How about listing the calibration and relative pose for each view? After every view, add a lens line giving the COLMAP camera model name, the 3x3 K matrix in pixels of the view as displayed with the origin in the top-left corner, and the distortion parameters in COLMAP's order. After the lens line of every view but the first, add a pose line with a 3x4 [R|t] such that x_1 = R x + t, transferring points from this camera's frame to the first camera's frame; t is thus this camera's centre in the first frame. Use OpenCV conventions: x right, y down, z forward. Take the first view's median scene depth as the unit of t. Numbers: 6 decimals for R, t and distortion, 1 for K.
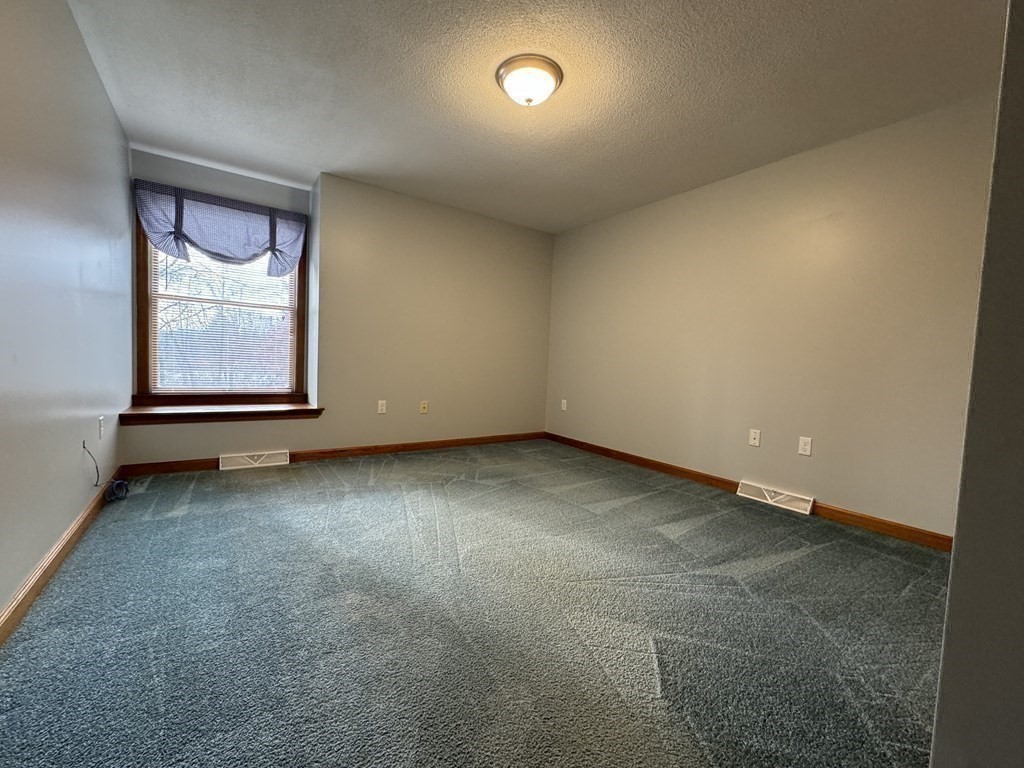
lens RADIAL K [[414.7, 0, 512.0], [0, 414.7, 384.0], [0, 0, 1]] dist [-0.000962, 0.000004]
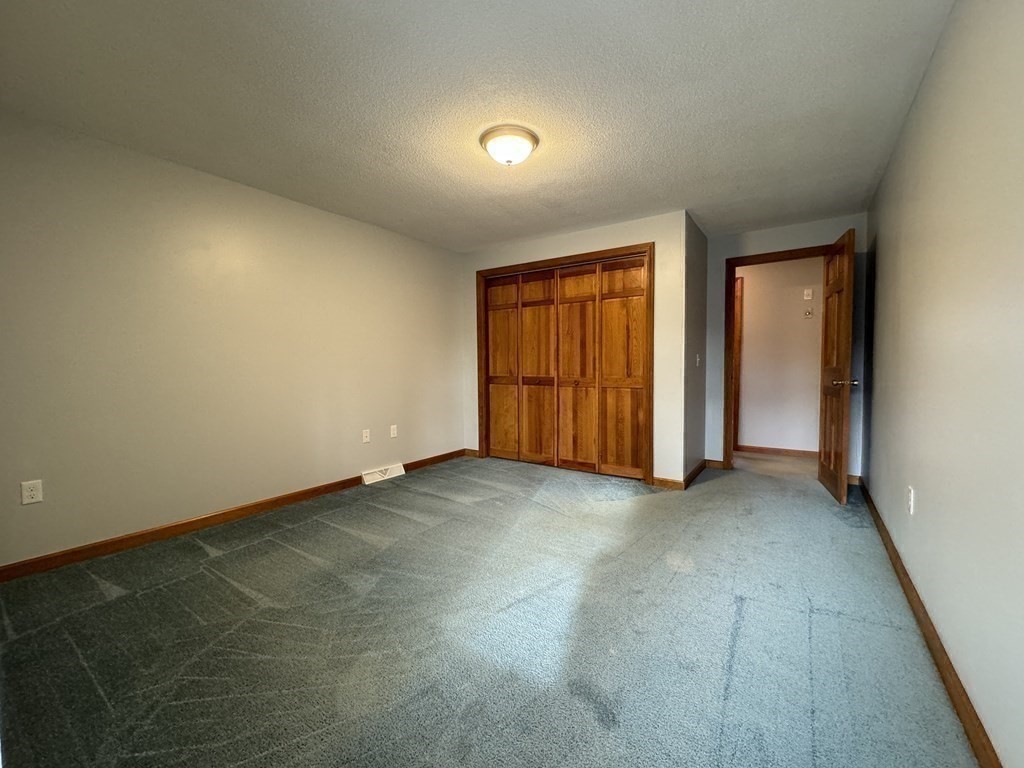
lens RADIAL K [[414.7, 0, 512.0], [0, 414.7, 384.0], [0, 0, 1]] dist [-0.000962, 0.000004]
pose [[-0.333817, -0.084550, 0.938838, -0.799790], [0.049239, 0.993046, 0.106940, -0.153669], [-0.941351, 0.081925, -0.327333, 1.057048]]
